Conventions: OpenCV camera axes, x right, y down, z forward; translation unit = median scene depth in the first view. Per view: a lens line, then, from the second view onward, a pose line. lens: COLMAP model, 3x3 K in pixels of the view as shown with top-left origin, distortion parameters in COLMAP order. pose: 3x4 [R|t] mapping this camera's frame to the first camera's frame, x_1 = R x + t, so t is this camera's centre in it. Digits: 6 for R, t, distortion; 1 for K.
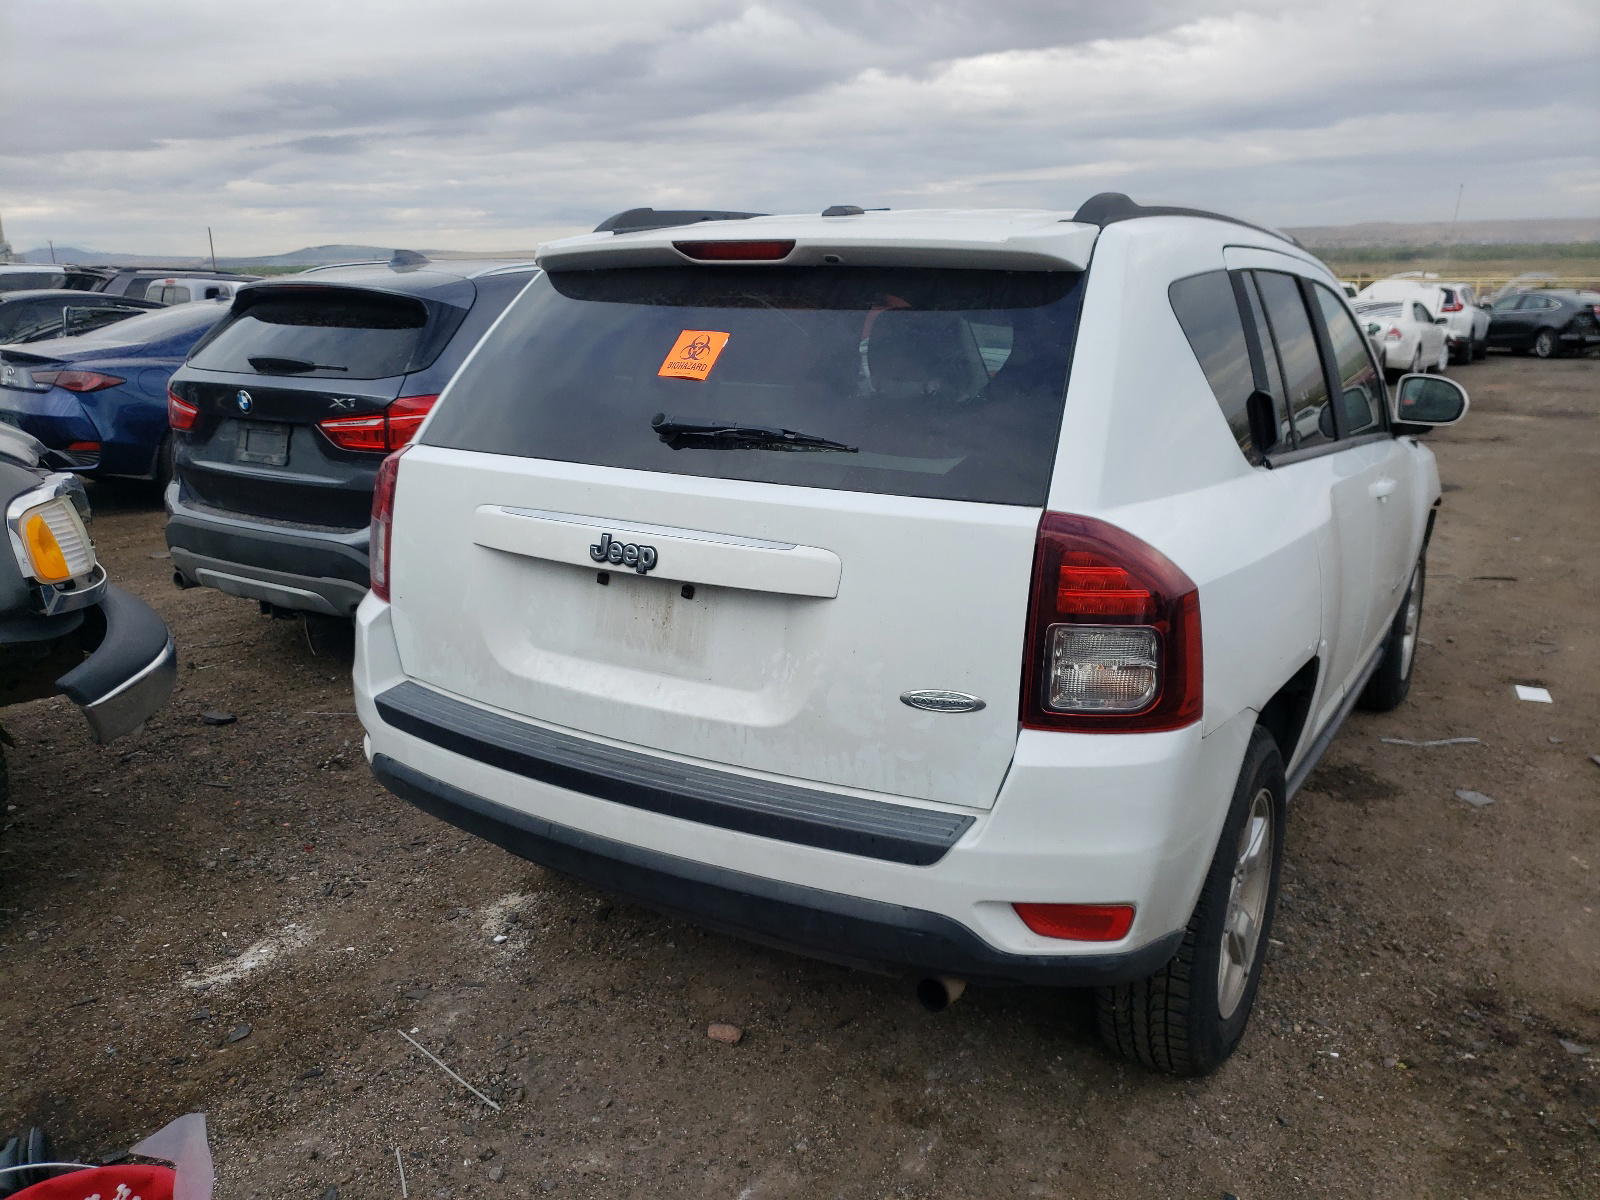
lens RADIAL K [[1228.5, 0, 795.7], [0, 1228.5, 588.5], [0, 0, 1]] dist [0.007341, 0.009345]
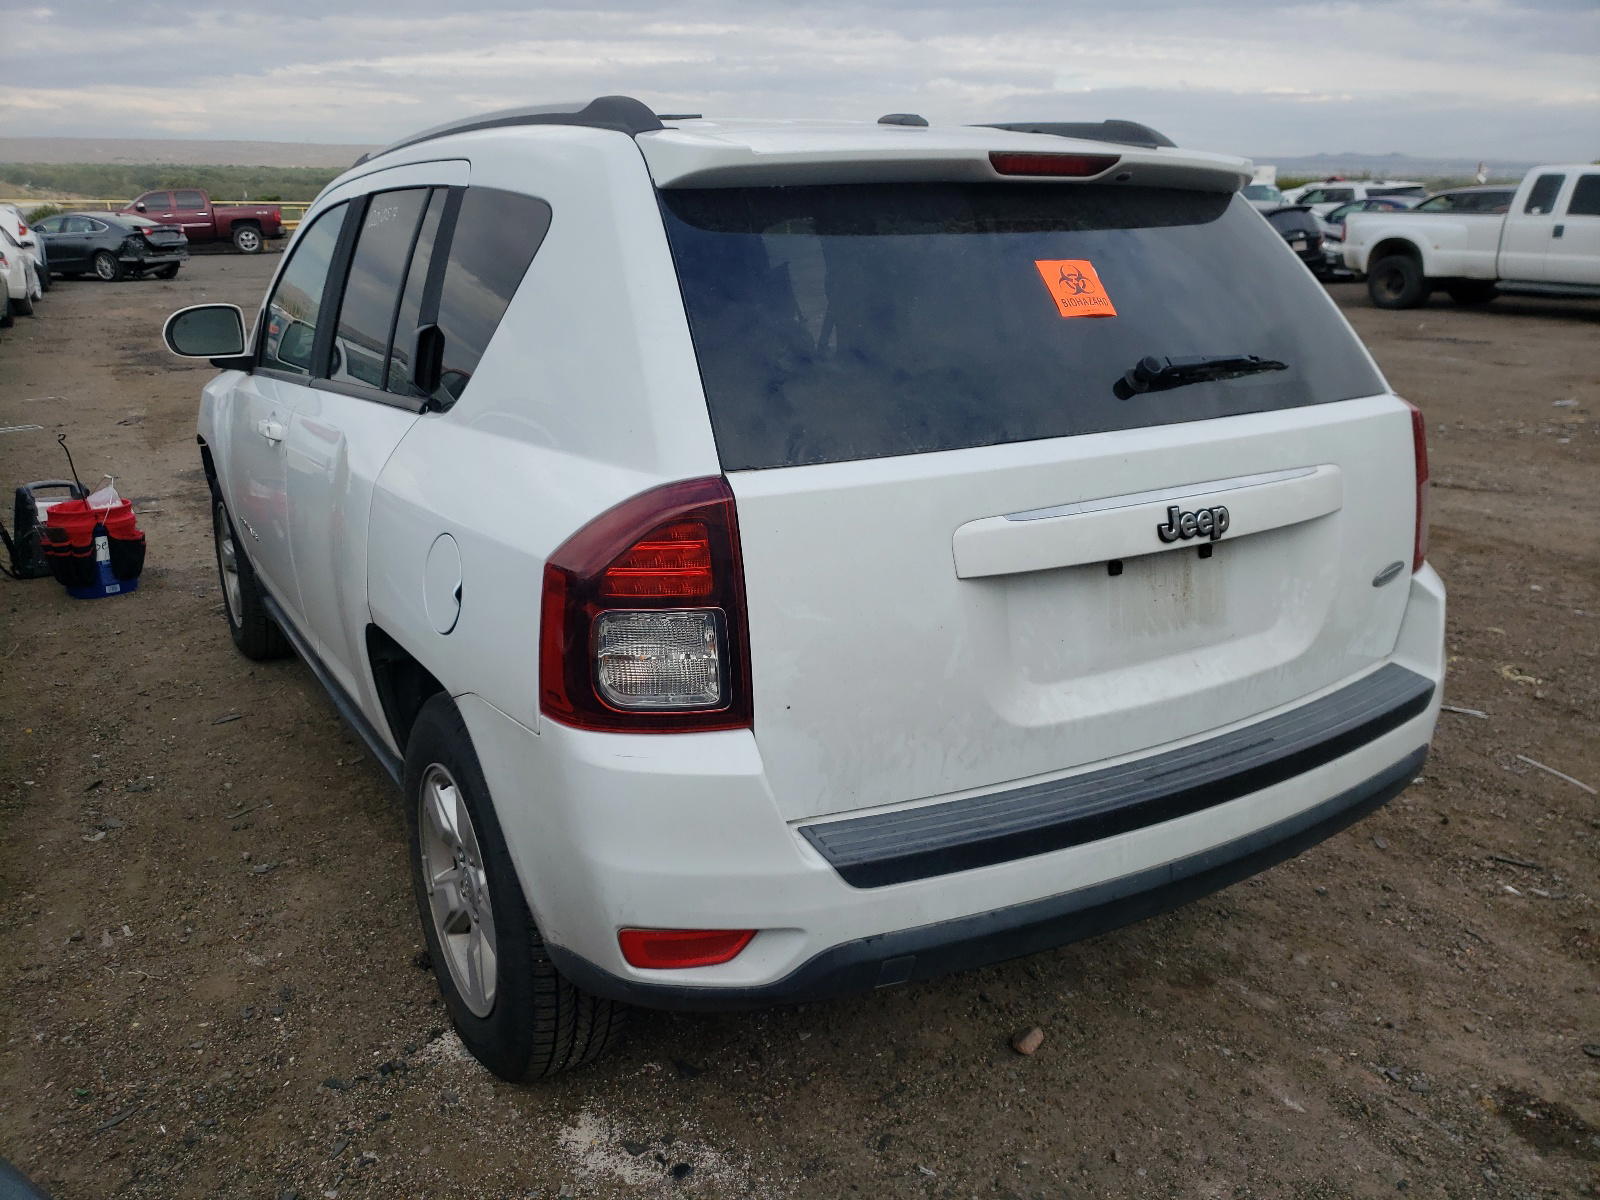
lens RADIAL K [[1228.5, 0, 795.5], [0, 1228.5, 608.8], [0, 0, 1]] dist [0.007341, 0.009345]
pose [[0.469176, -0.274567, 0.839337, -0.915770], [0.211984, 0.957666, 0.194779, -0.179720], [-0.857284, 0.086540, 0.507518, 0.737537]]
